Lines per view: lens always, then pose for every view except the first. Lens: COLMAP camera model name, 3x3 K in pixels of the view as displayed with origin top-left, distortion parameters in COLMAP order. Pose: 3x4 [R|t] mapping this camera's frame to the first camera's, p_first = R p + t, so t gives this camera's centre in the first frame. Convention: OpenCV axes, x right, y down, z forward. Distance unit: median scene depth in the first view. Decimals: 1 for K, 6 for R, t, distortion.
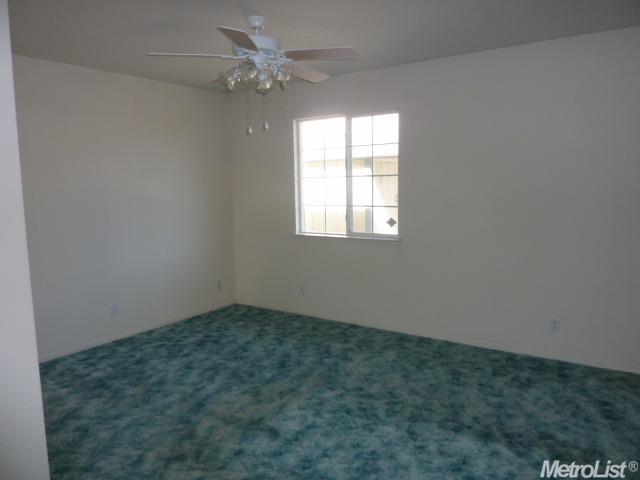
lens RADIAL K [[477.9, 0, 320.0], [0, 477.9, 240.0], [0, 0, 1]] dist [-0.025881, -0.007160]
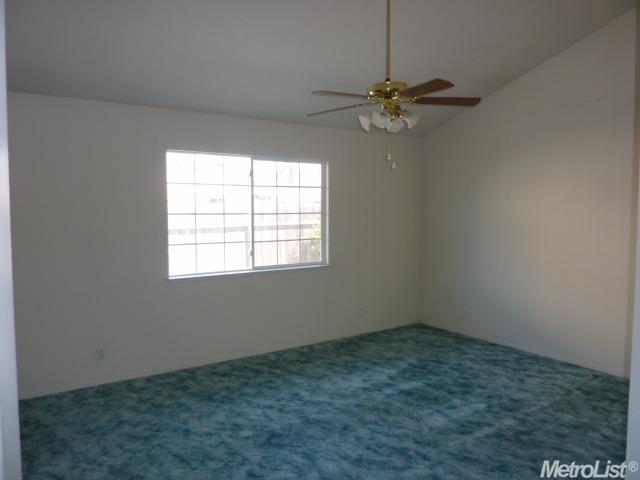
lens RADIAL K [[477.9, 0, 320.0], [0, 477.9, 240.0], [0, 0, 1]] dist [-0.025881, -0.007160]
pose [[0.346413, -0.048651, 0.936820, -0.879312], [0.093714, 0.995453, 0.017042, -0.107702], [-0.933389, 0.081890, 0.349397, 0.617309]]
